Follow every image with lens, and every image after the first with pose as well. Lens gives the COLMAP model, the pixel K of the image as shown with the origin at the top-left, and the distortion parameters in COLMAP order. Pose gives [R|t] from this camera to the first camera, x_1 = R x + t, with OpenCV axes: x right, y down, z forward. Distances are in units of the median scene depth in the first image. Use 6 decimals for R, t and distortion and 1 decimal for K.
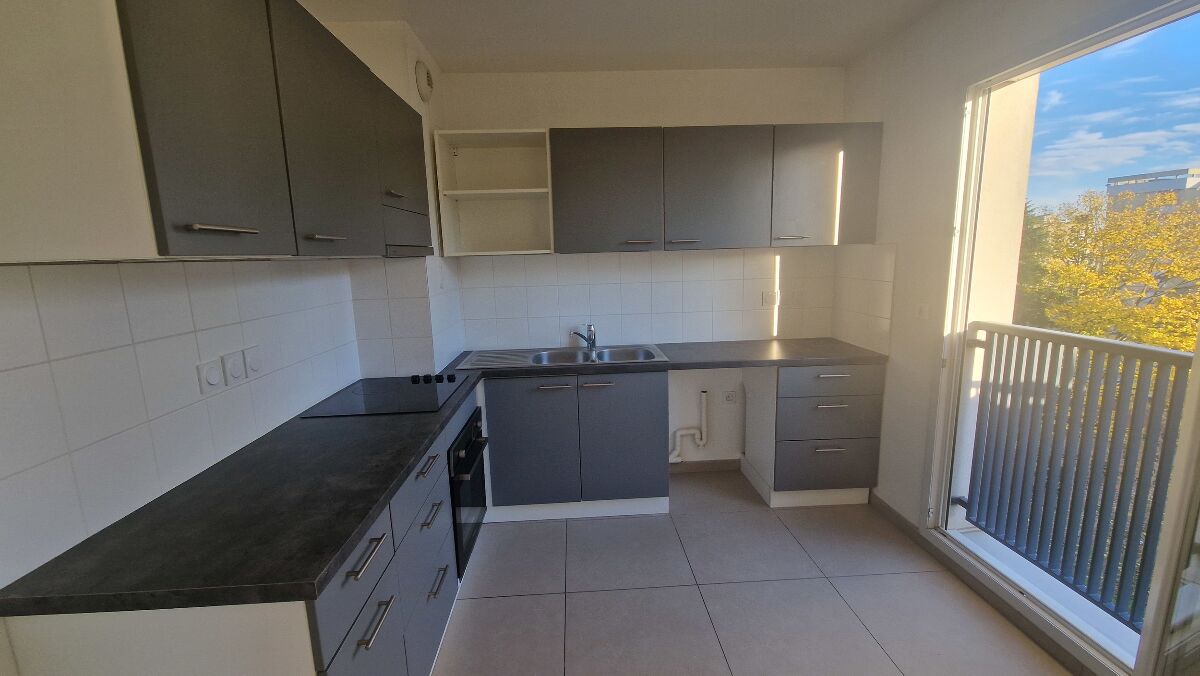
lens RADIAL K [[488.0, 0, 600.0], [0, 488.0, 338.0], [0, 0, 1]] dist [0.000931, 0.000187]
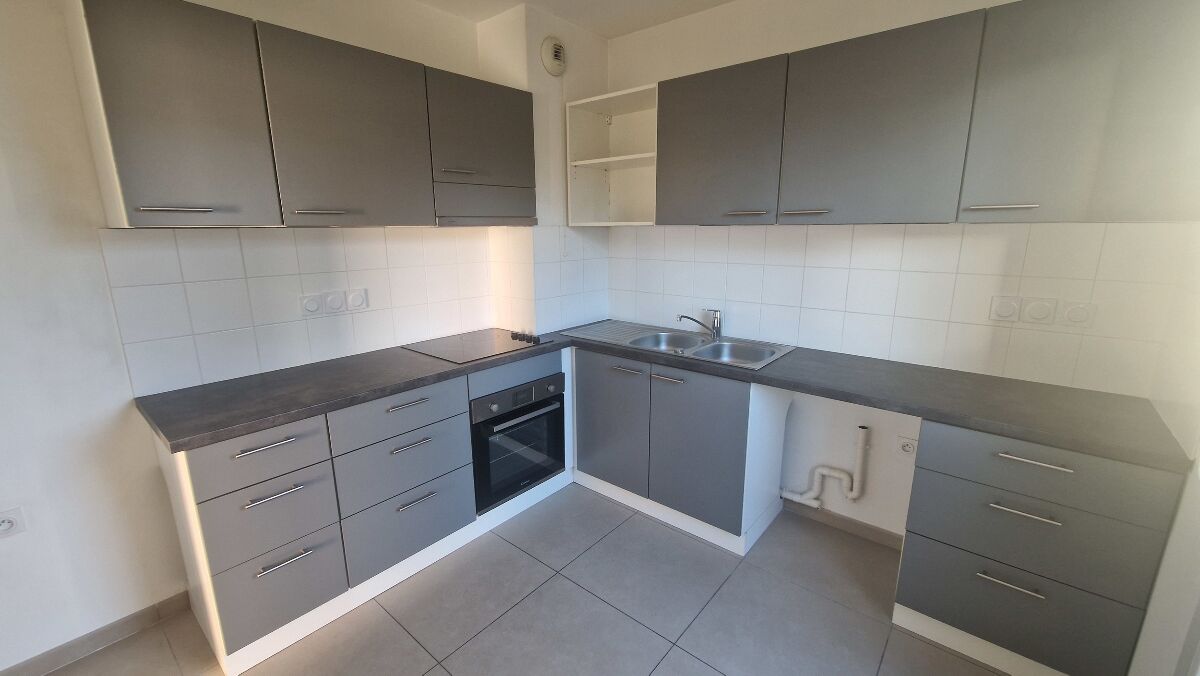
lens RADIAL K [[488.0, 0, 600.0], [0, 488.0, 338.0], [0, 0, 1]] dist [0.000931, 0.000187]
pose [[0.729416, 0.174826, -0.661354, 0.451201], [-0.130203, 0.984599, 0.116671, -0.059442], [0.671565, 0.001009, 0.740945, 0.258045]]
